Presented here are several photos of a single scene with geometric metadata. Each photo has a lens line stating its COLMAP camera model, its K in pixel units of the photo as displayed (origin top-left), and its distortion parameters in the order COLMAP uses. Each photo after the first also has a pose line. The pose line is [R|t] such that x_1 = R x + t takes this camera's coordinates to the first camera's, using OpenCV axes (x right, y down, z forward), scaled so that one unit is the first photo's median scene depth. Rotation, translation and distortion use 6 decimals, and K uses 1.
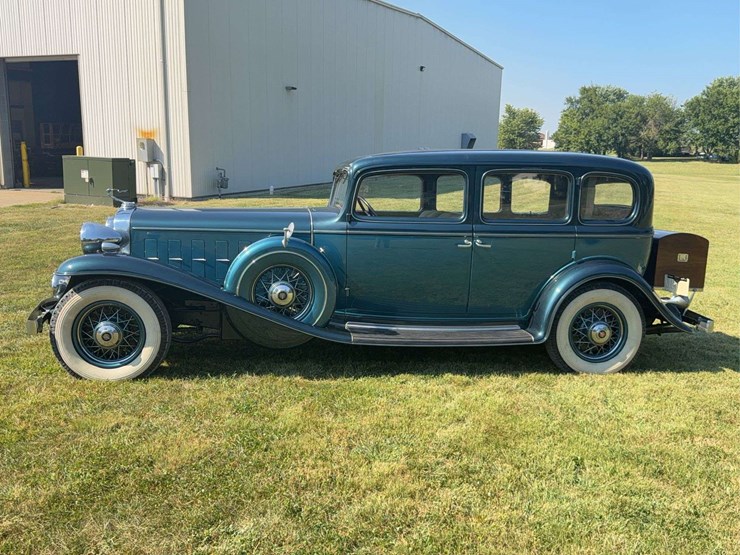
lens RADIAL K [[690.9, 0, 370.0], [0, 690.9, 277.5], [0, 0, 1]] dist [0.059729, -0.120664]
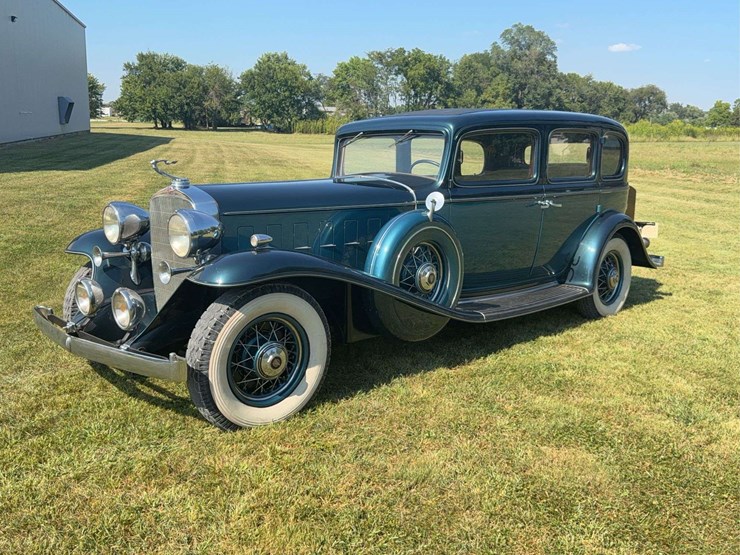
lens RADIAL K [[674.2, 0, 371.1], [0, 674.2, 297.3], [0, 0, 1]] dist [0.145051, -0.296986]
pose [[0.816931, -0.136265, 0.560407, -0.632926], [0.095054, 0.990211, 0.102208, -0.041237], [-0.568849, -0.030227, 0.821886, 0.343385]]
